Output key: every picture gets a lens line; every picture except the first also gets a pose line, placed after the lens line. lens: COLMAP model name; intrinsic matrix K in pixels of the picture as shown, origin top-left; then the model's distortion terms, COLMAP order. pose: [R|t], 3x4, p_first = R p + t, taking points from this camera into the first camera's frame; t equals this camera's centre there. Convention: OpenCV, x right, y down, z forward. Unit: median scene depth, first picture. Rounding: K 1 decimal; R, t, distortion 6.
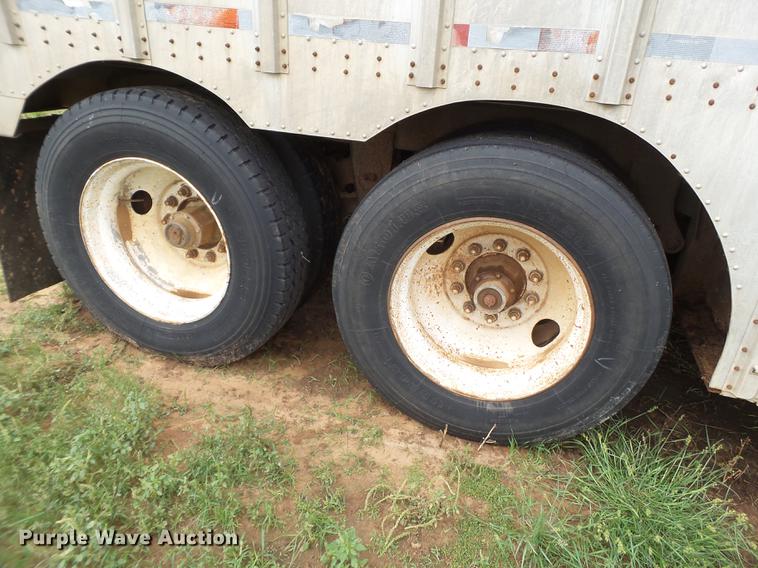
lens RADIAL K [[382.2, 0, 331.4], [0, 382.2, 237.0], [0, 0, 1]] dist [0.000433, 0.025394]
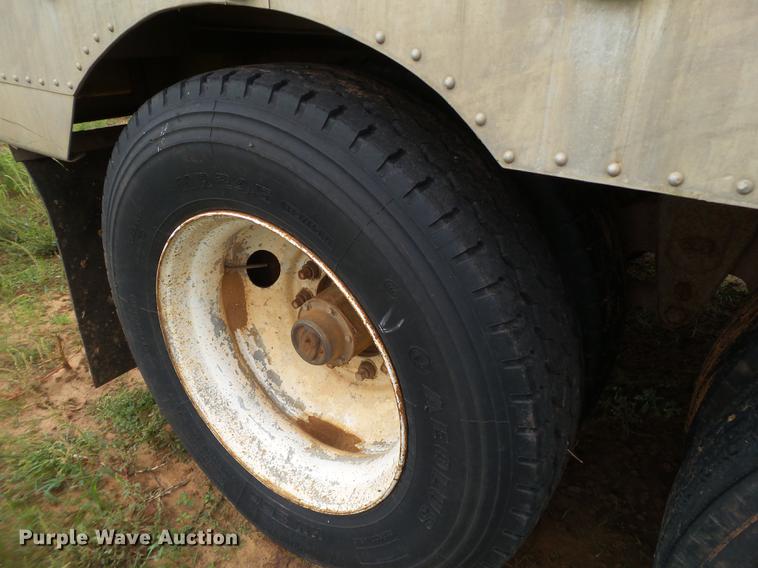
lens RADIAL K [[514.9, 0, 379.0], [0, 514.9, 284.0], [0, 0, 1]] dist [0.001350, 0.041184]
pose [[0.955321, 0.088698, -0.281948, -0.147414], [-0.083801, 0.996049, 0.029404, -0.151651], [0.283442, -0.004463, 0.958979, 0.423793]]
